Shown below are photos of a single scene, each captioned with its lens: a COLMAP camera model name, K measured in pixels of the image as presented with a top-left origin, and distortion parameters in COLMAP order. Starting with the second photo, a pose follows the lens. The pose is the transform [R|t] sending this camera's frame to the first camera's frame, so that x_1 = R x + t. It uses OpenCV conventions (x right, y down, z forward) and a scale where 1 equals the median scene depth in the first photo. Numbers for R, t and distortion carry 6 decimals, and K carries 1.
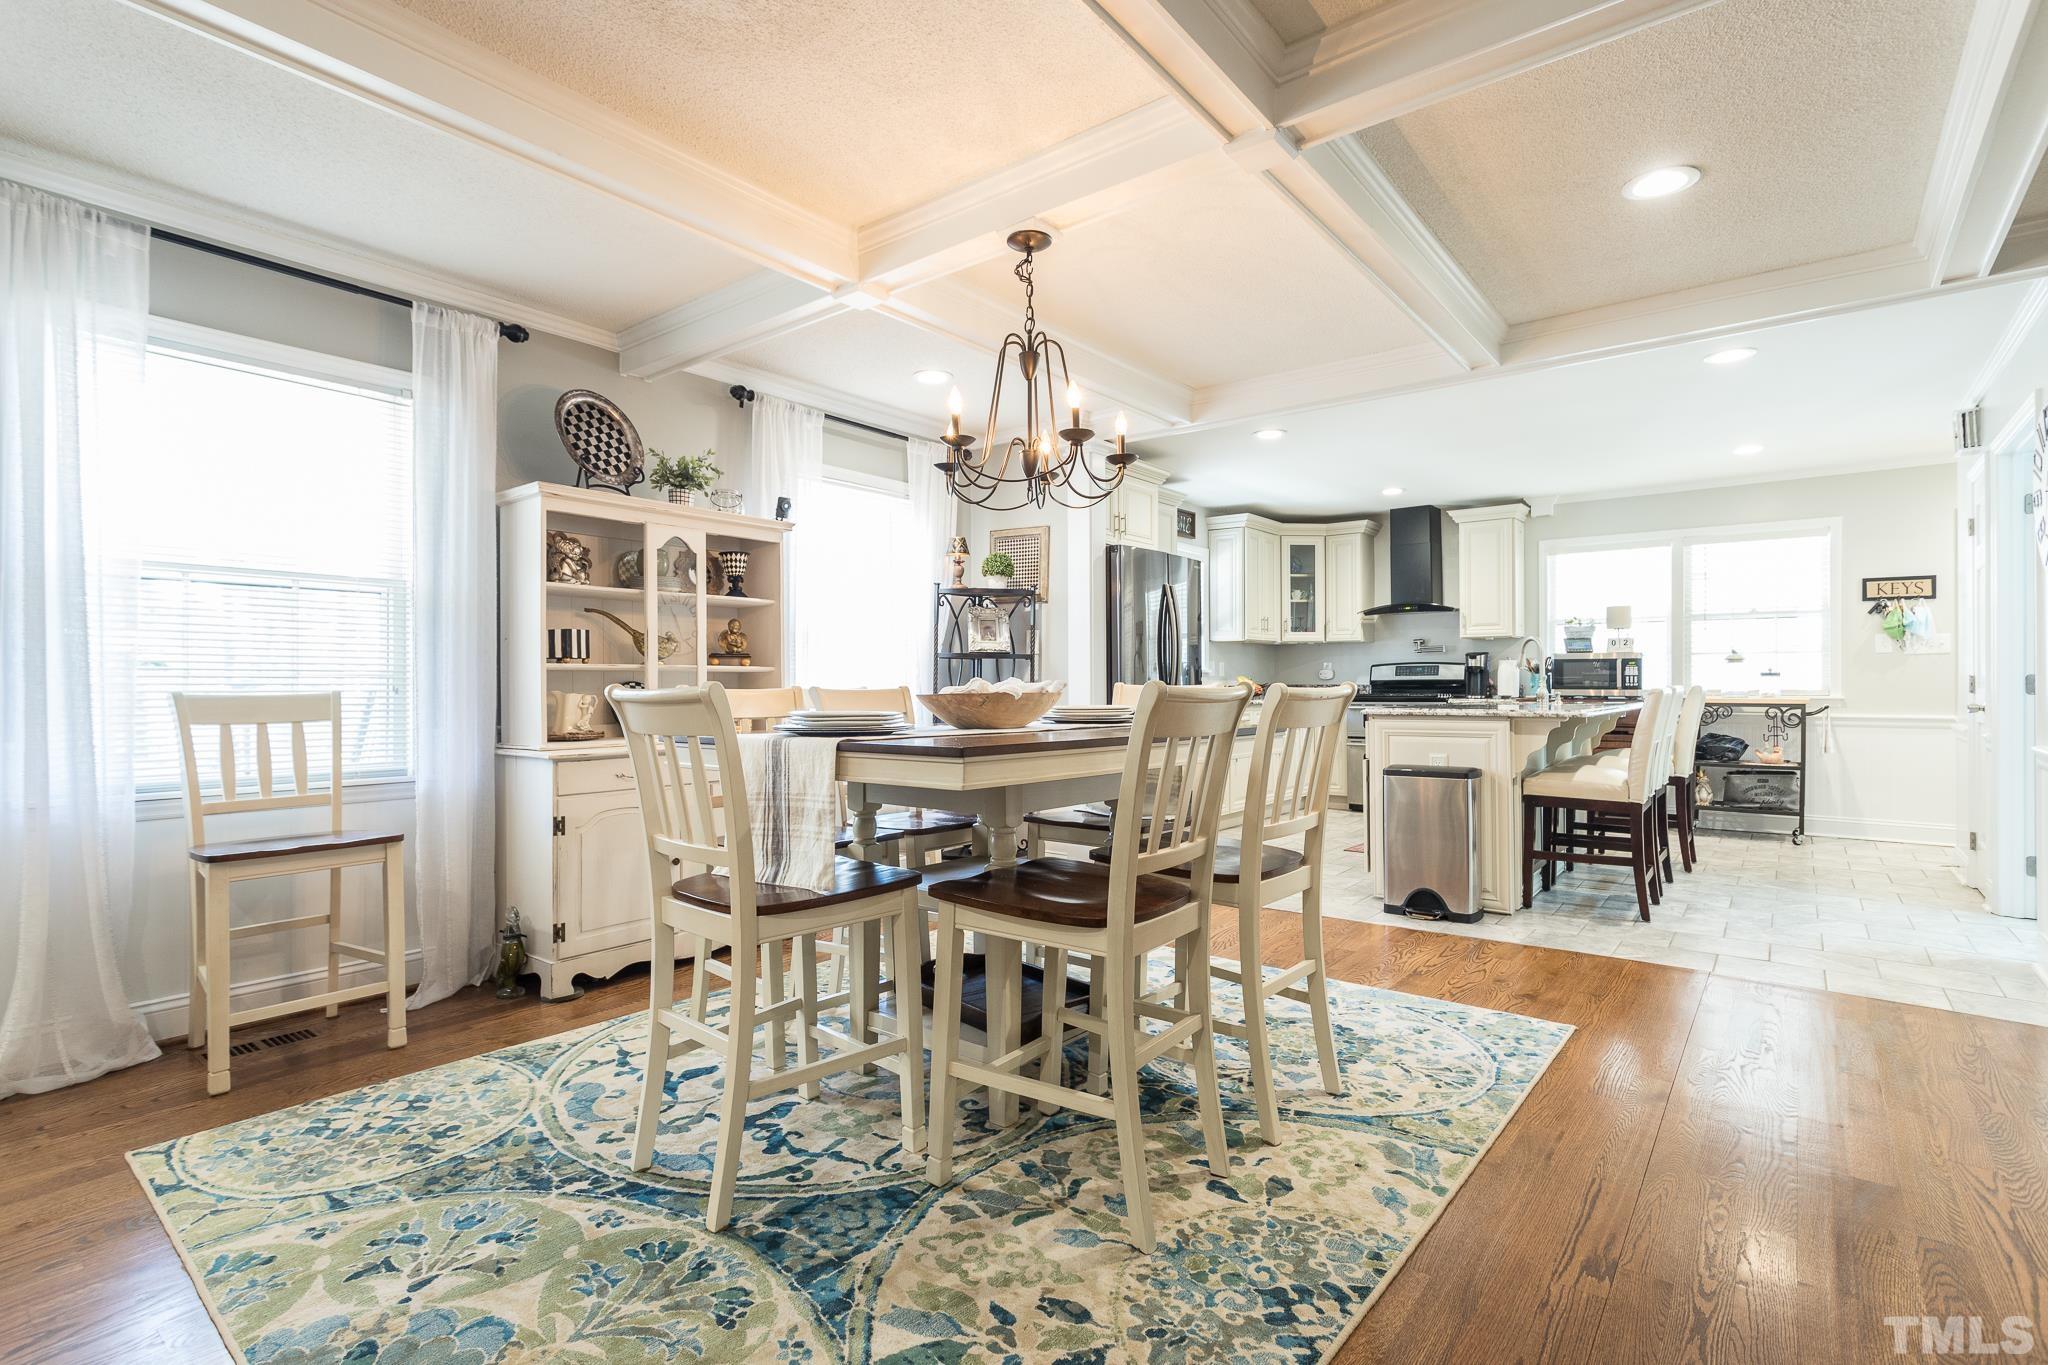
lens RADIAL K [[980.7, 0, 1036.1], [0, 980.7, 694.3], [0, 0, 1]] dist [0.011422, 0.000502]
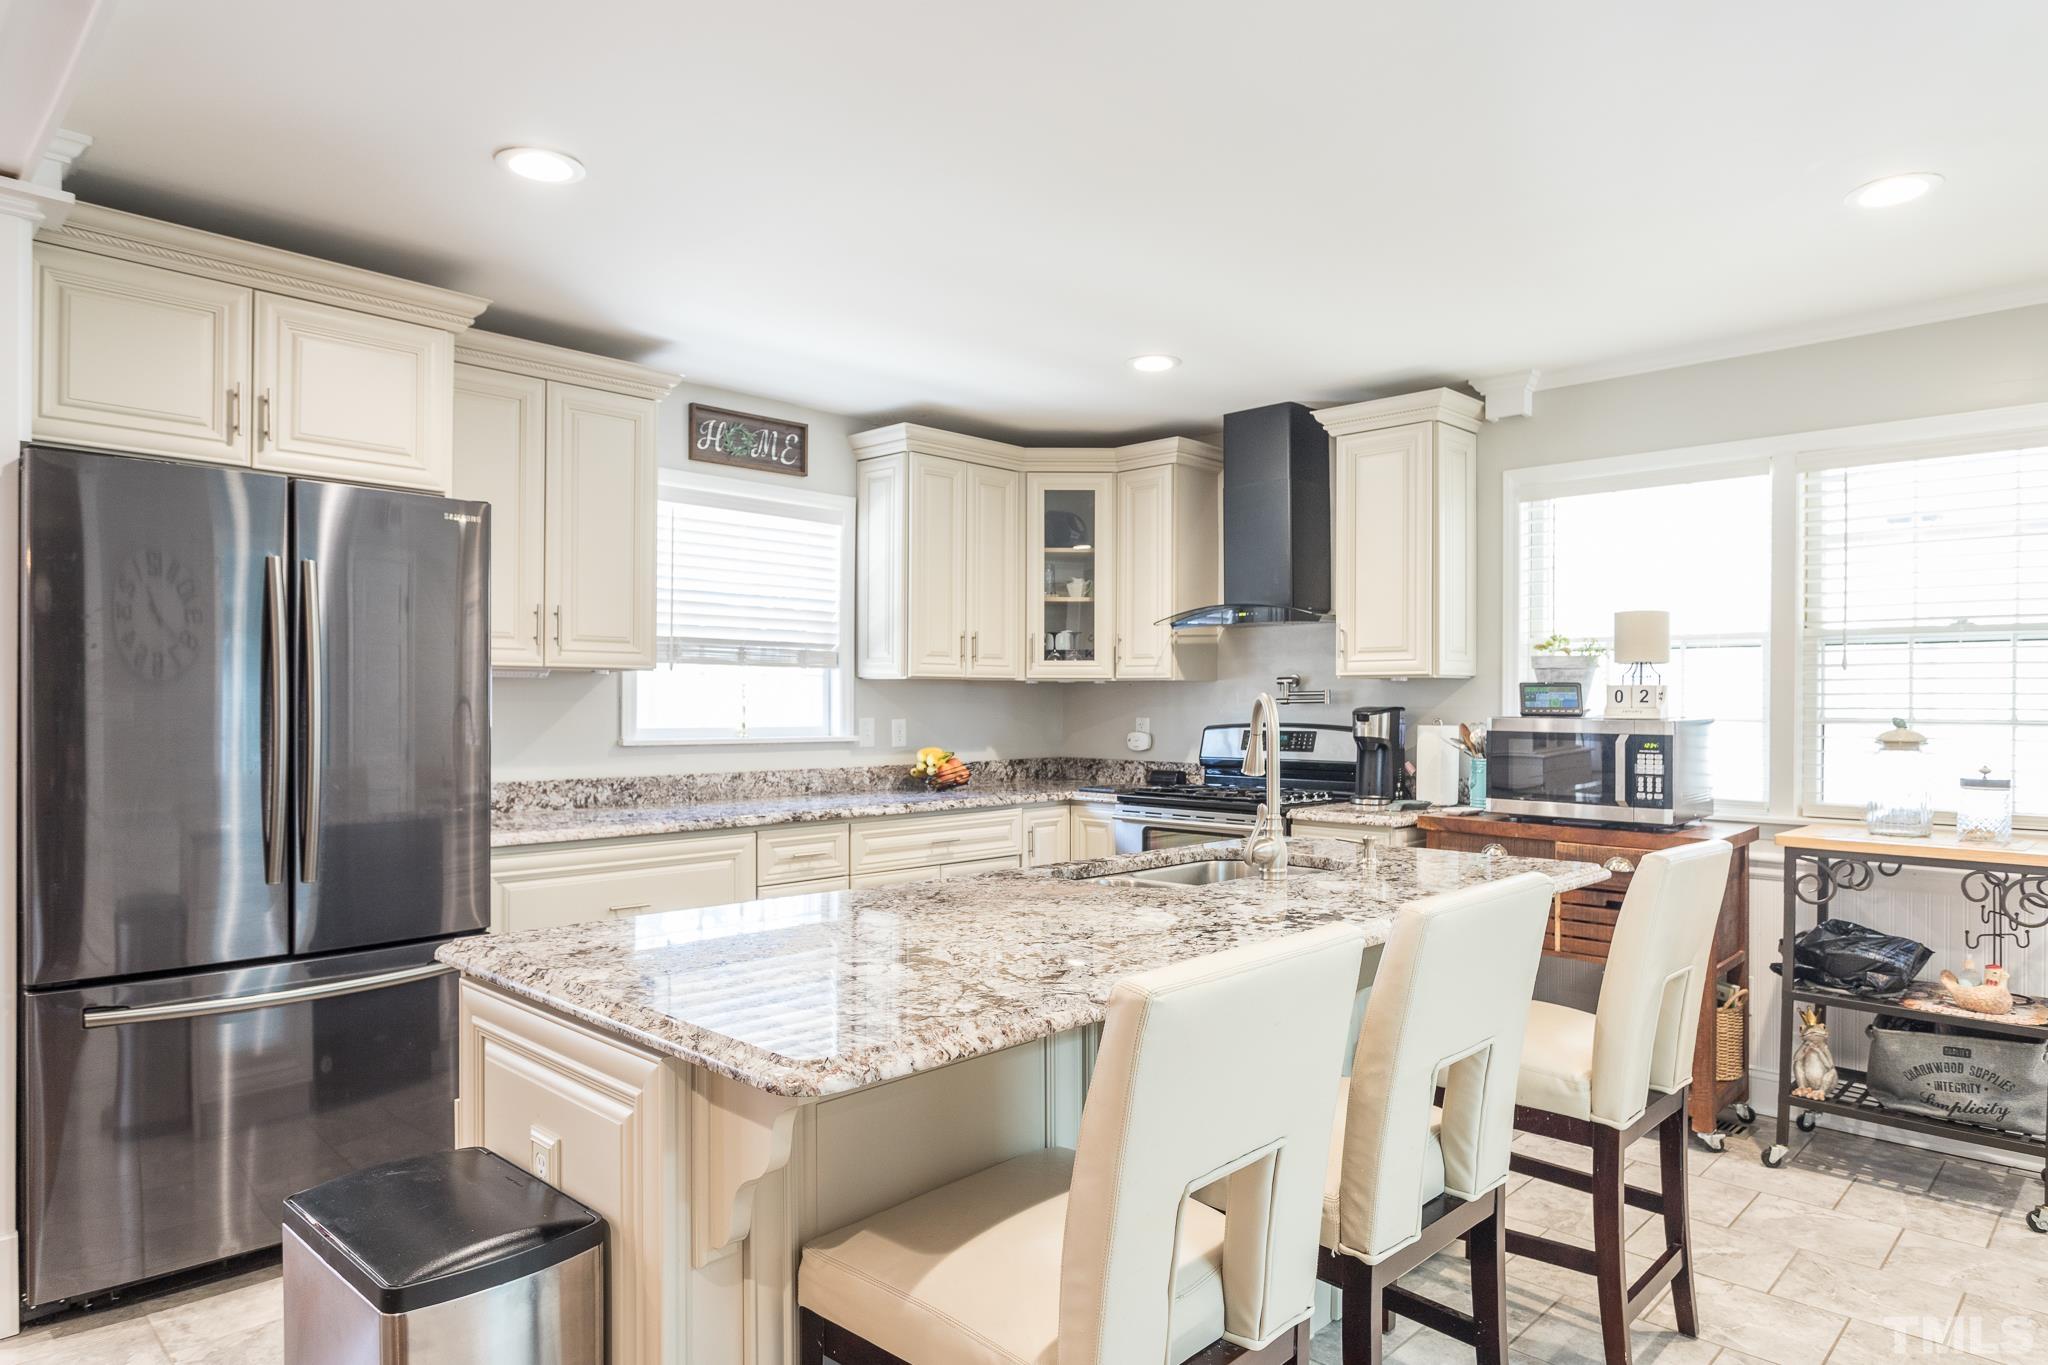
lens RADIAL K [[1248.3, 0, 1028.4], [0, 1248.3, 711.0], [0, 0, 1]] dist [-0.003365, 0.000535]
pose [[0.993056, 0.009886, -0.117223, 0.498271], [-0.010644, 0.999926, -0.005838, -0.050639], [0.117157, 0.007046, 0.993088, 0.538636]]
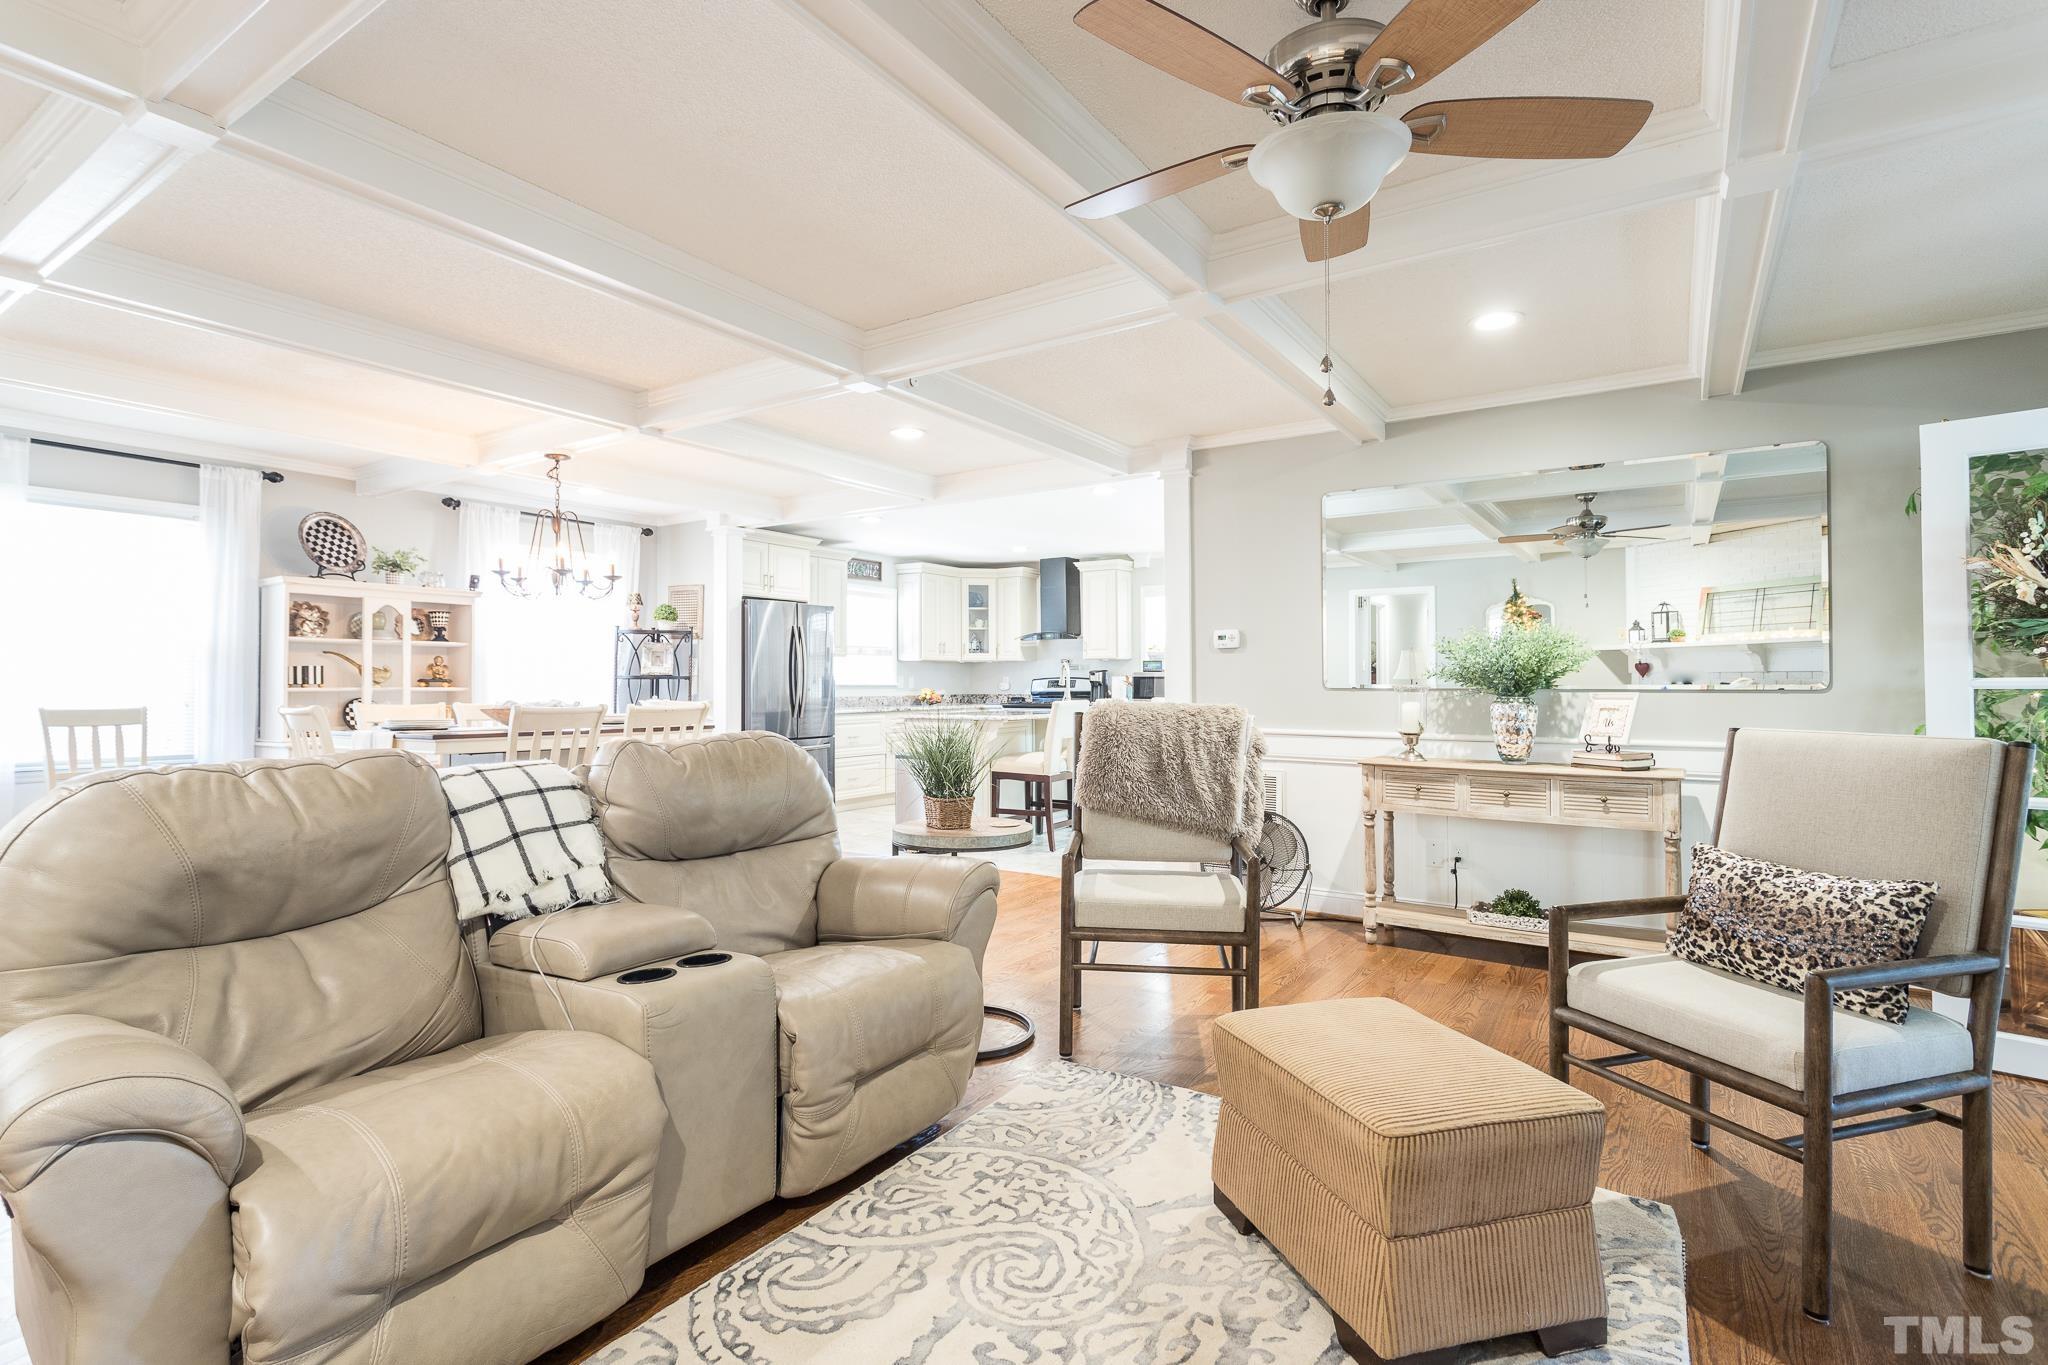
lens RADIAL K [[986.2, 0, 1024.0], [0, 986.2, 682.5], [0, 0, 1]] dist [0.012211, -0.000253]
pose [[0.996937, 0.001292, 0.078196, 0.350252], [-0.000183, 0.999899, -0.014188, -0.011295], [-0.078207, 0.014131, 0.996837, -0.432794]]
